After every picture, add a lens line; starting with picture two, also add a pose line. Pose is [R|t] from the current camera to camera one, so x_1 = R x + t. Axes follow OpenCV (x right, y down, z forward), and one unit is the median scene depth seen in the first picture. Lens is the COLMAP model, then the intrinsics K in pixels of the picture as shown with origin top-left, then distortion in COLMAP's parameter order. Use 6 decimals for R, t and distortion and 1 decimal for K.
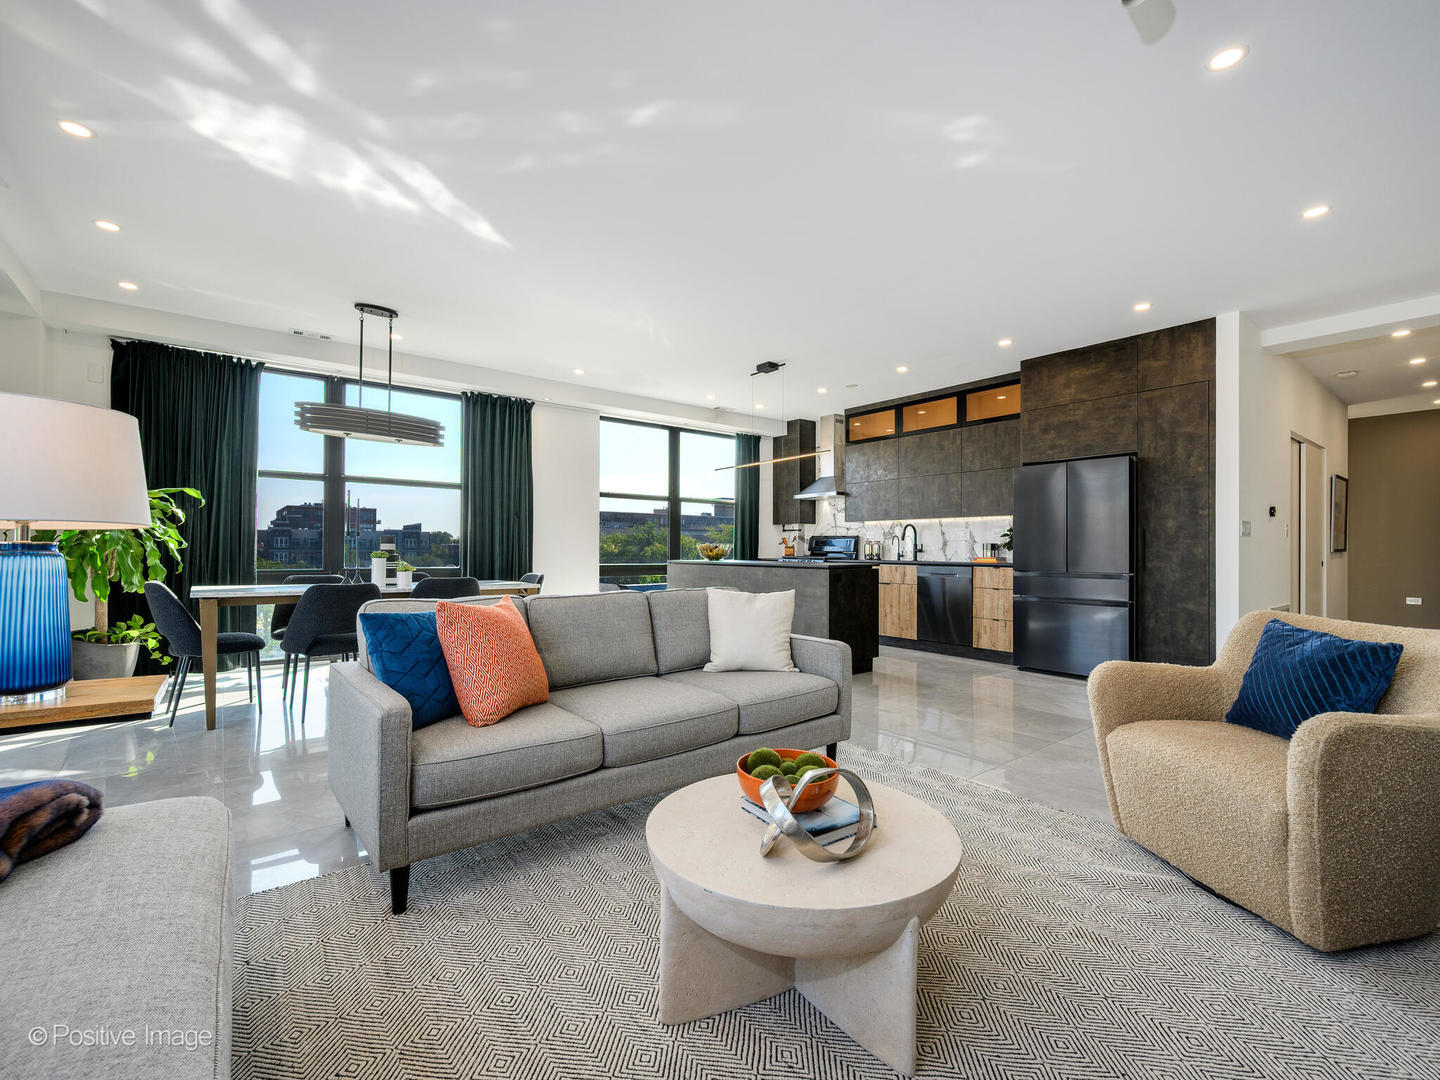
lens RADIAL K [[634.4, 0, 737.9], [0, 634.4, 534.8], [0, 0, 1]] dist [-0.002509, -0.000173]
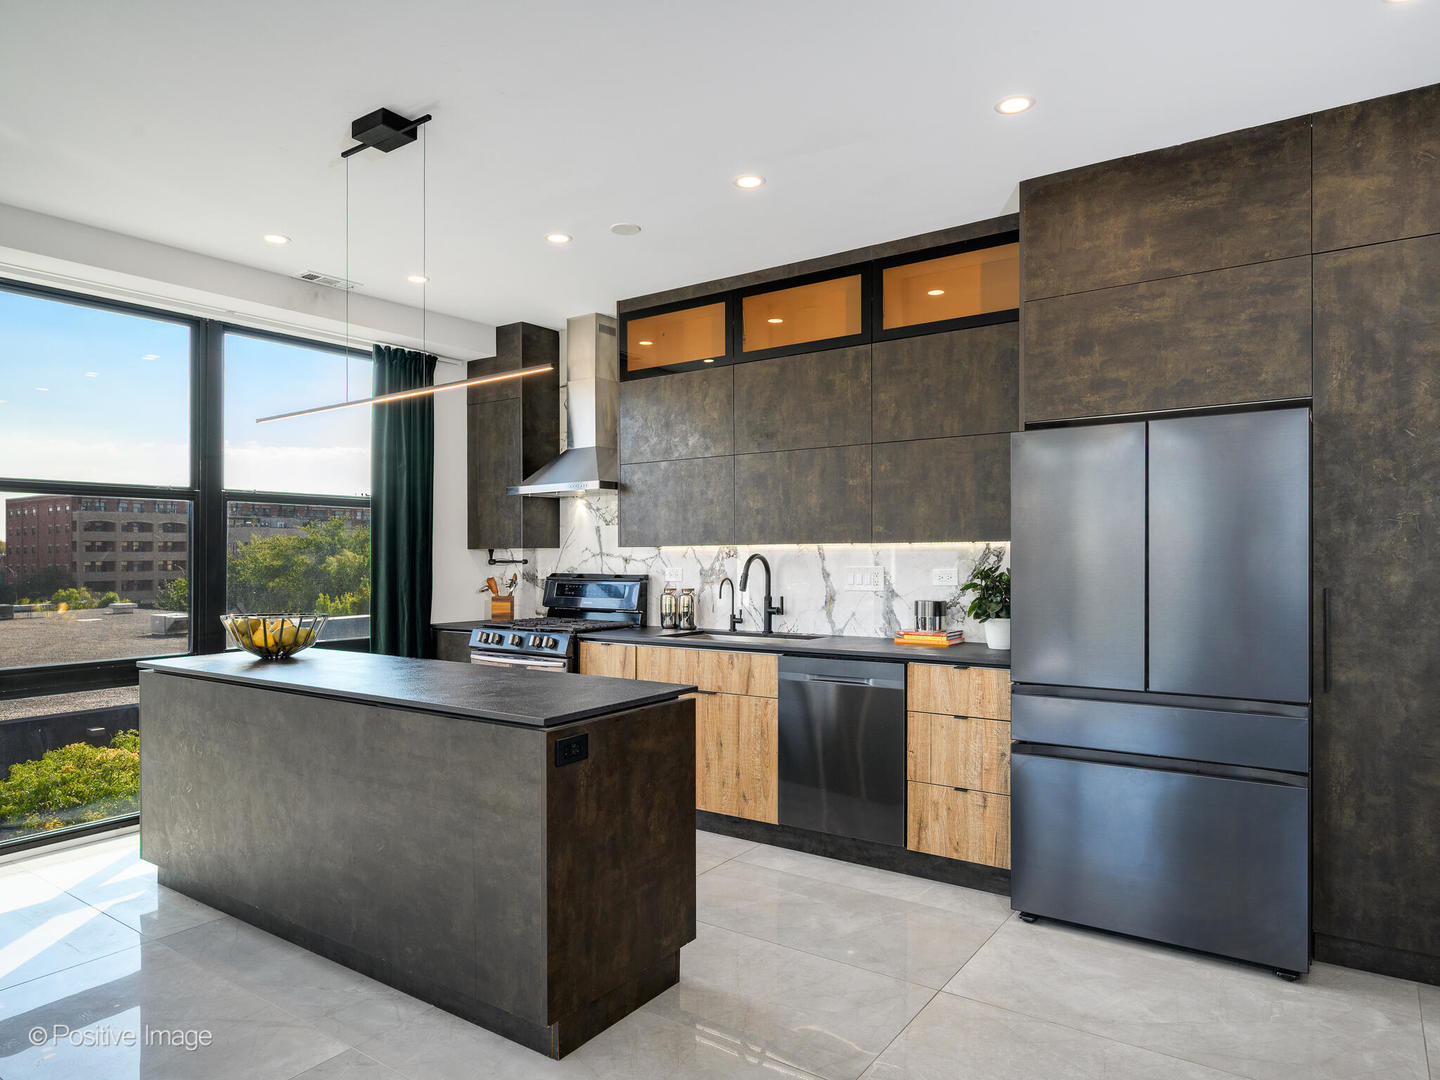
lens RADIAL K [[893.1, 0, 737.8], [0, 893.1, 551.6], [0, 0, 1]] dist [0.000324, -0.001100]
pose [[0.961660, -0.008609, 0.274110, 0.086262], [0.003440, 0.999807, 0.019332, -0.033959], [-0.274224, -0.017648, 0.961504, 0.410433]]
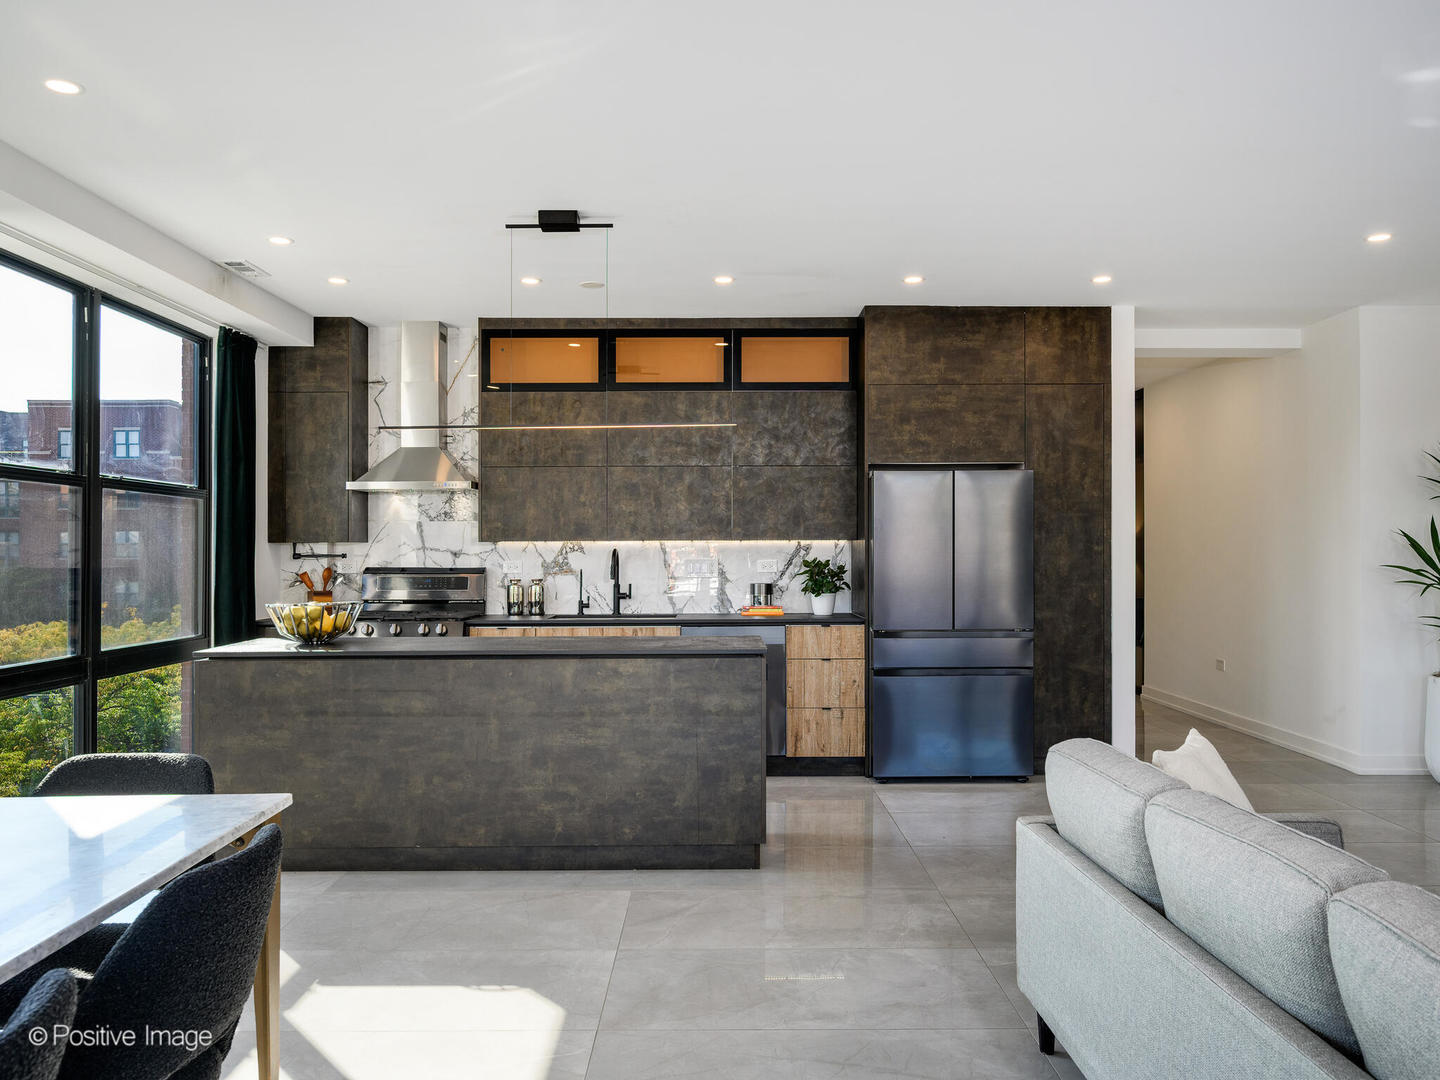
lens RADIAL K [[1057.0, 0, 729.3], [0, 1057.0, 539.9], [0, 0, 1]] dist [-0.003493, 0.002070]
pose [[0.626696, 0.001339, 0.779263, -0.417706], [-0.011473, 0.999906, 0.007509, -0.035504], [-0.779179, -0.013646, 0.626653, 0.370462]]
